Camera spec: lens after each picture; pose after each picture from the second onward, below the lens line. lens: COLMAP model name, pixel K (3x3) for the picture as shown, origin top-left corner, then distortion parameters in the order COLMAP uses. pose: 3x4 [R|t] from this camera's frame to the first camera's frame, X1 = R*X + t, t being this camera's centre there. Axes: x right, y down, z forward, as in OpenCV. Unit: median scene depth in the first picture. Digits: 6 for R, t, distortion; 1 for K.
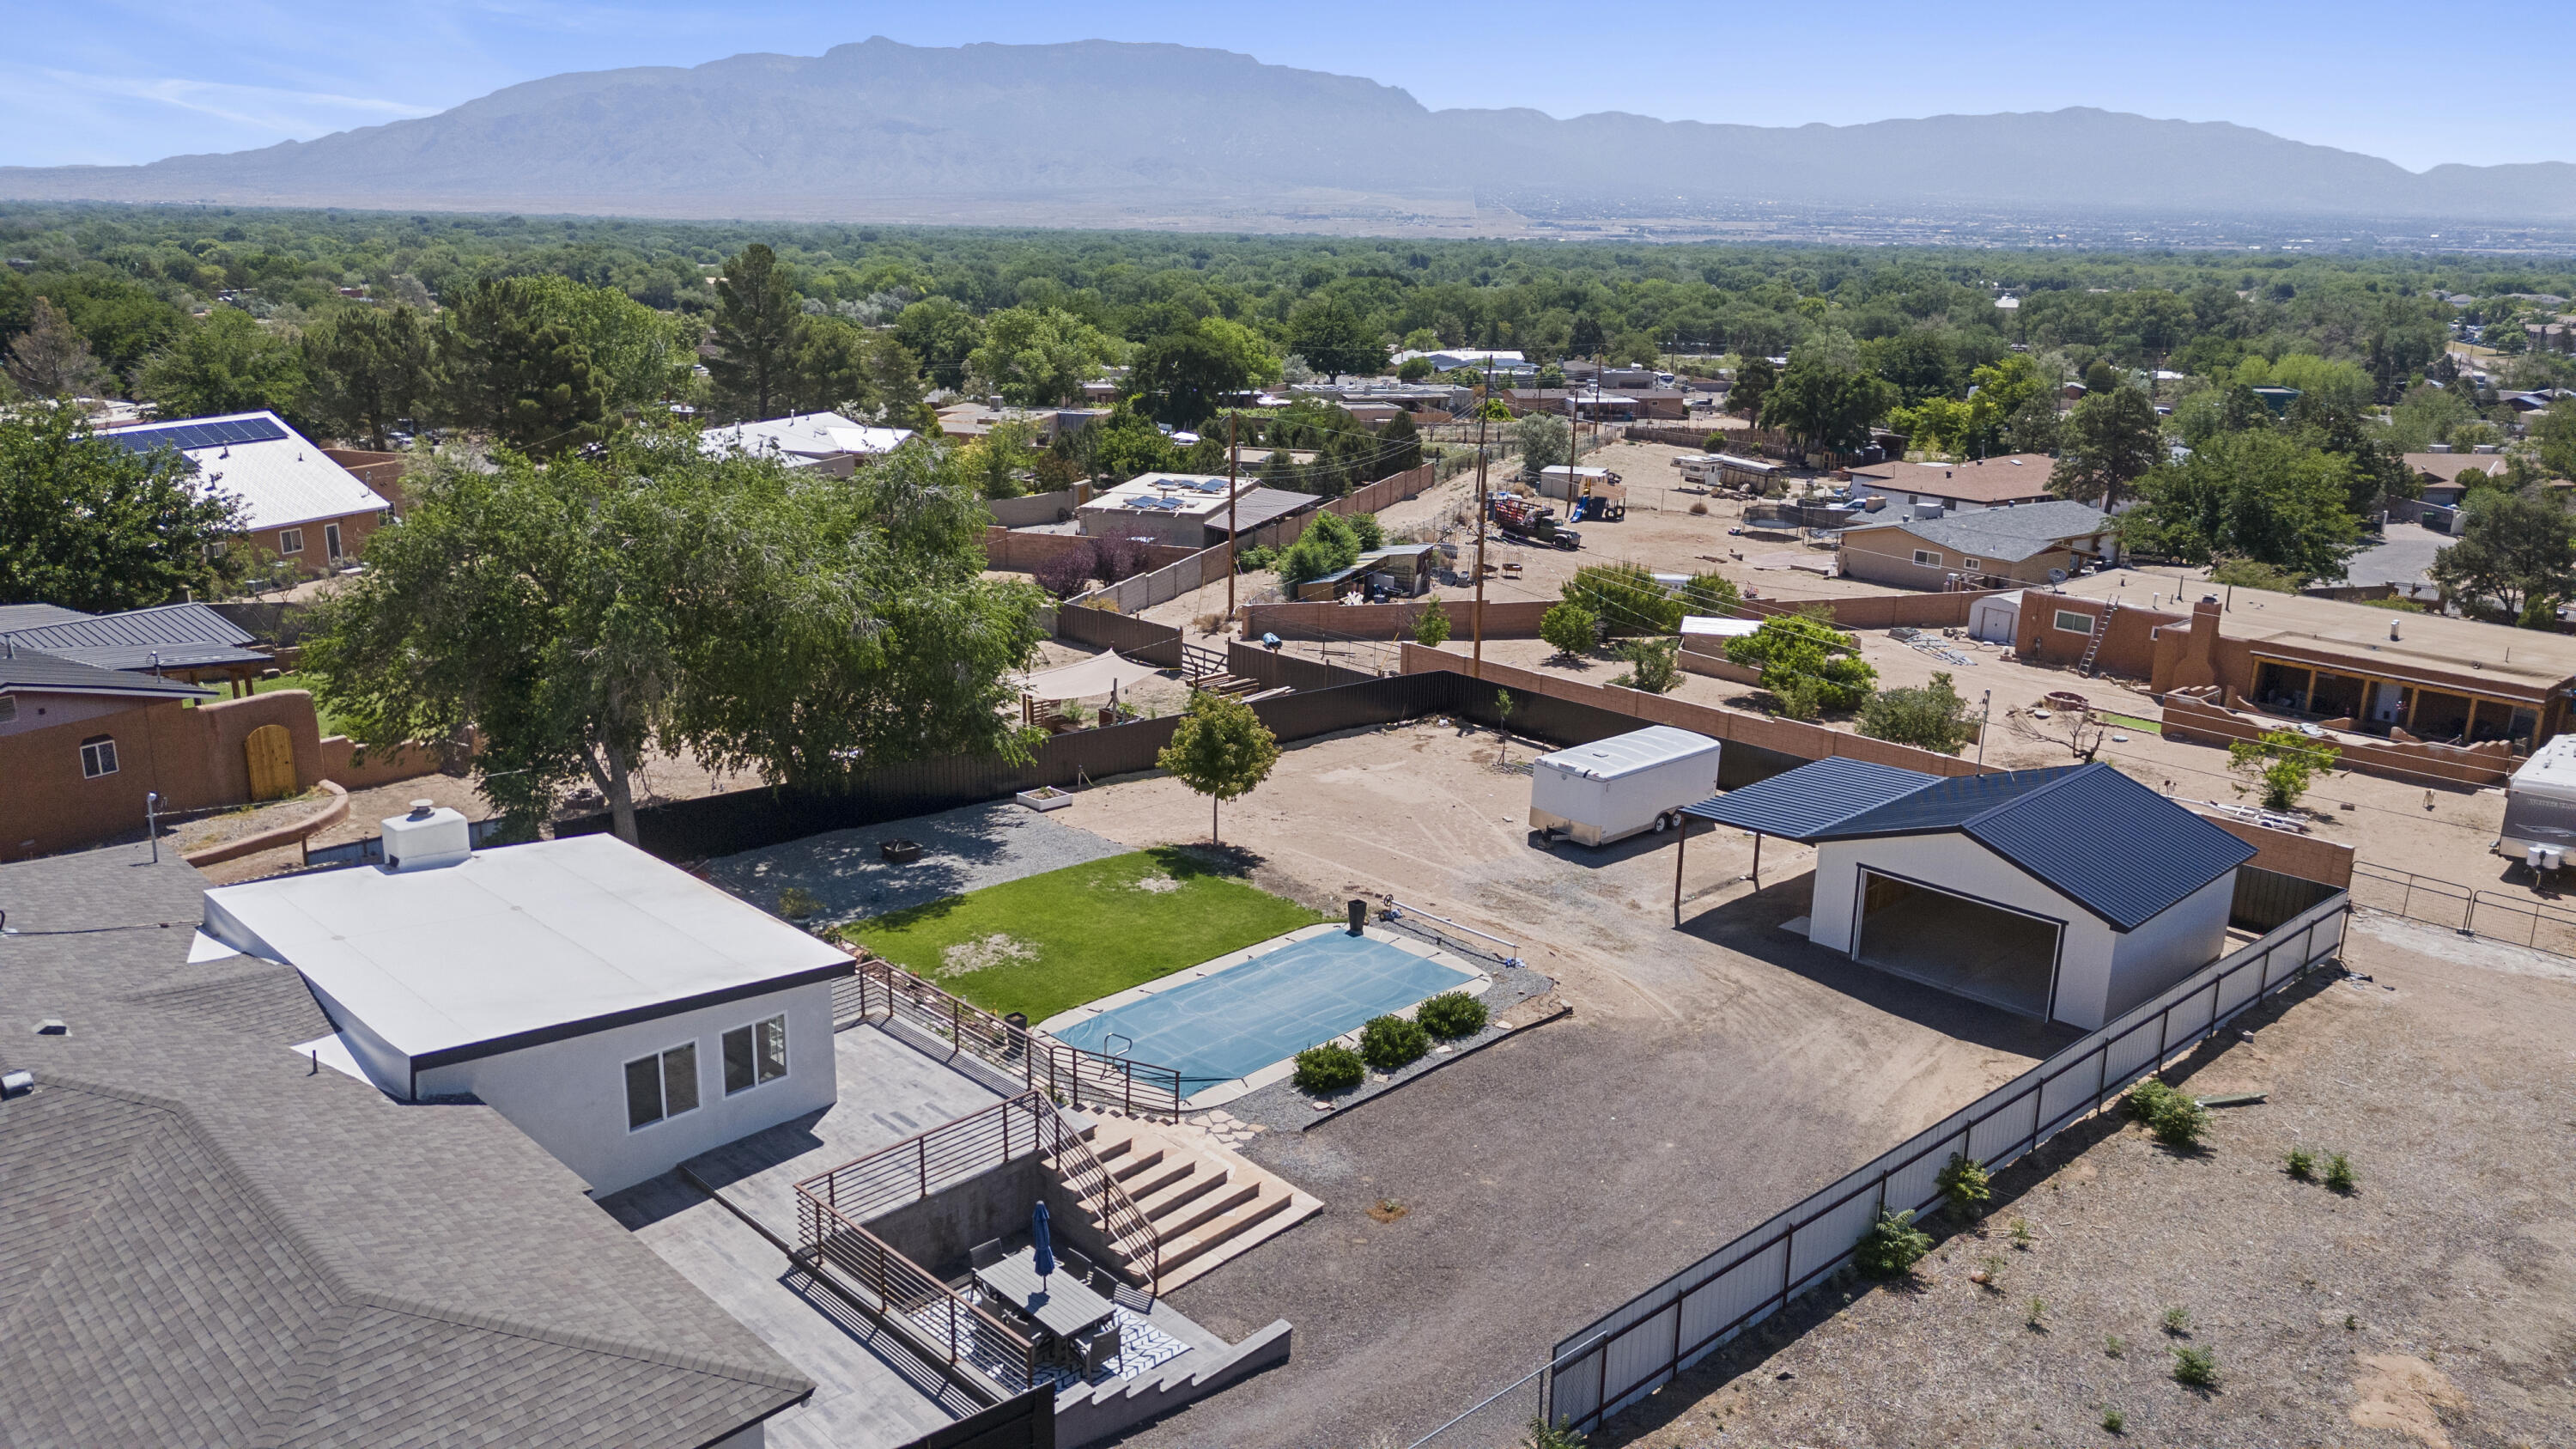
lens RADIAL K [[1804.4, 0, 1287.9], [0, 1804.4, 728.1], [0, 0, 1]] dist [0.073787, -0.069613]
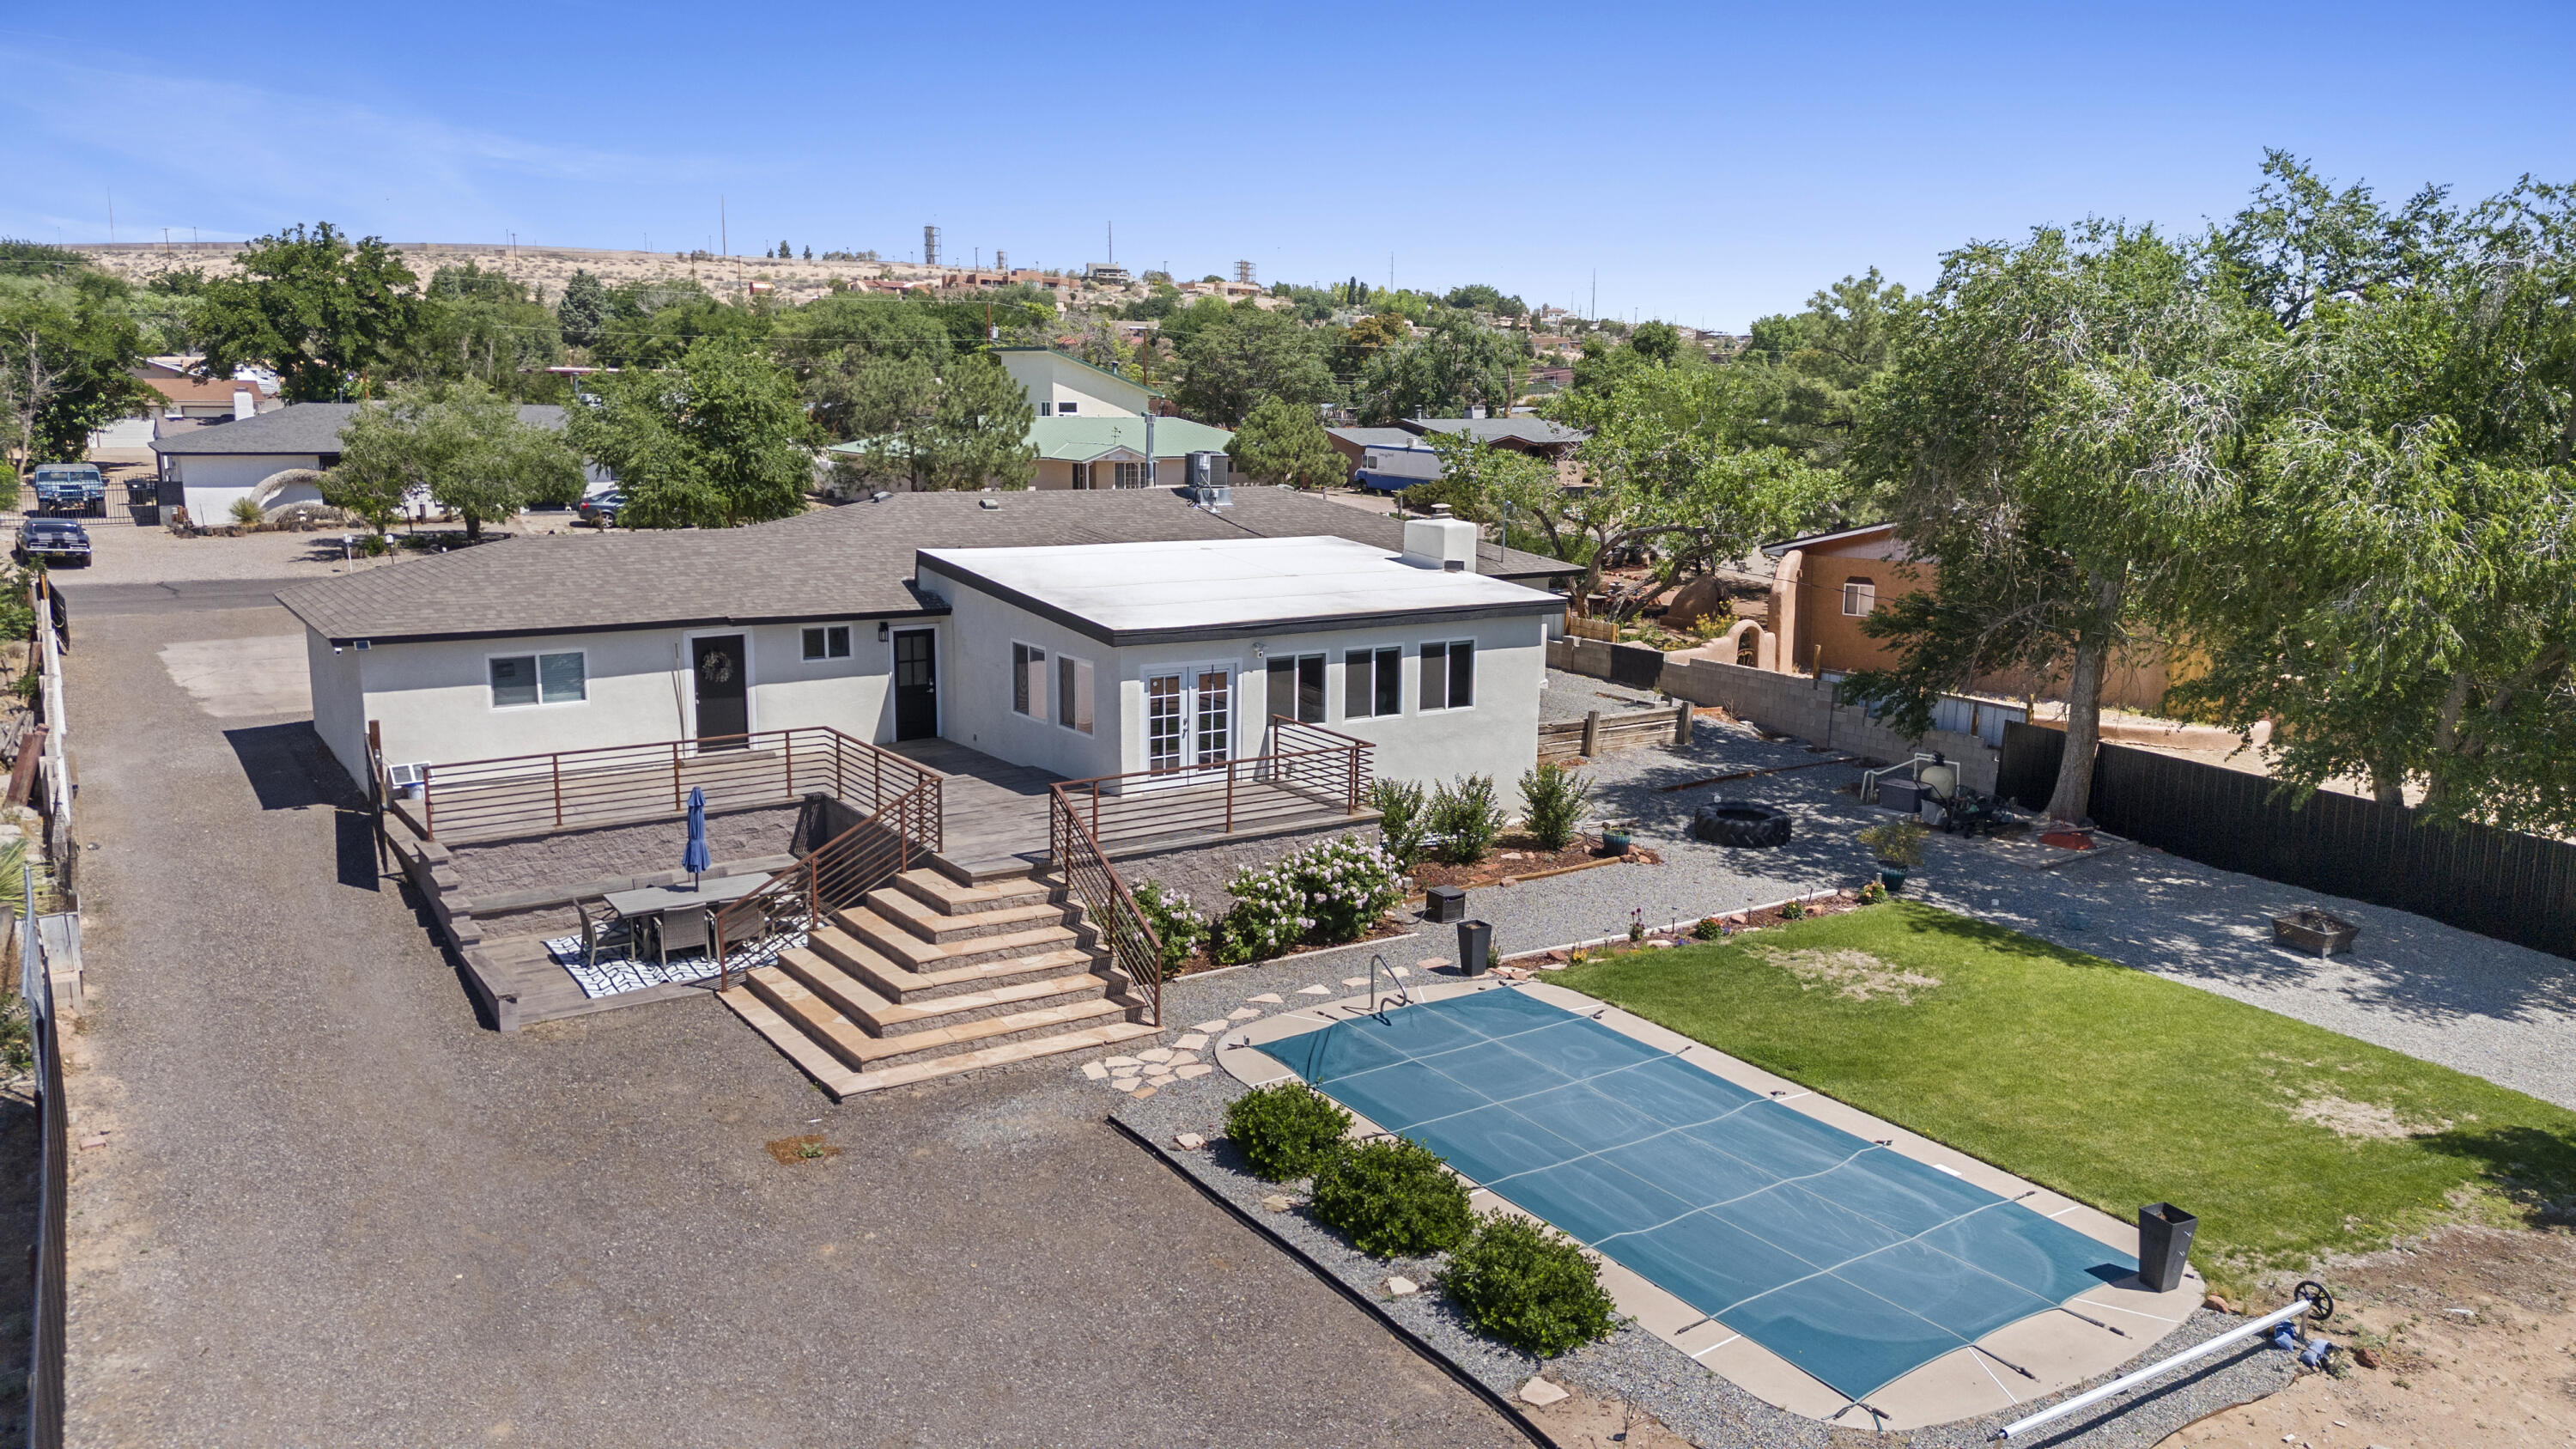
lens RADIAL K [[1804.4, 0, 1294.5], [0, 1804.4, 714.4], [0, 0, 1]] dist [0.073787, -0.069613]
pose [[-0.189213, 0.154229, -0.969748, 0.178281], [-0.277896, 0.938802, 0.203529, -0.010318], [0.941792, 0.307999, -0.134774, 0.366026]]
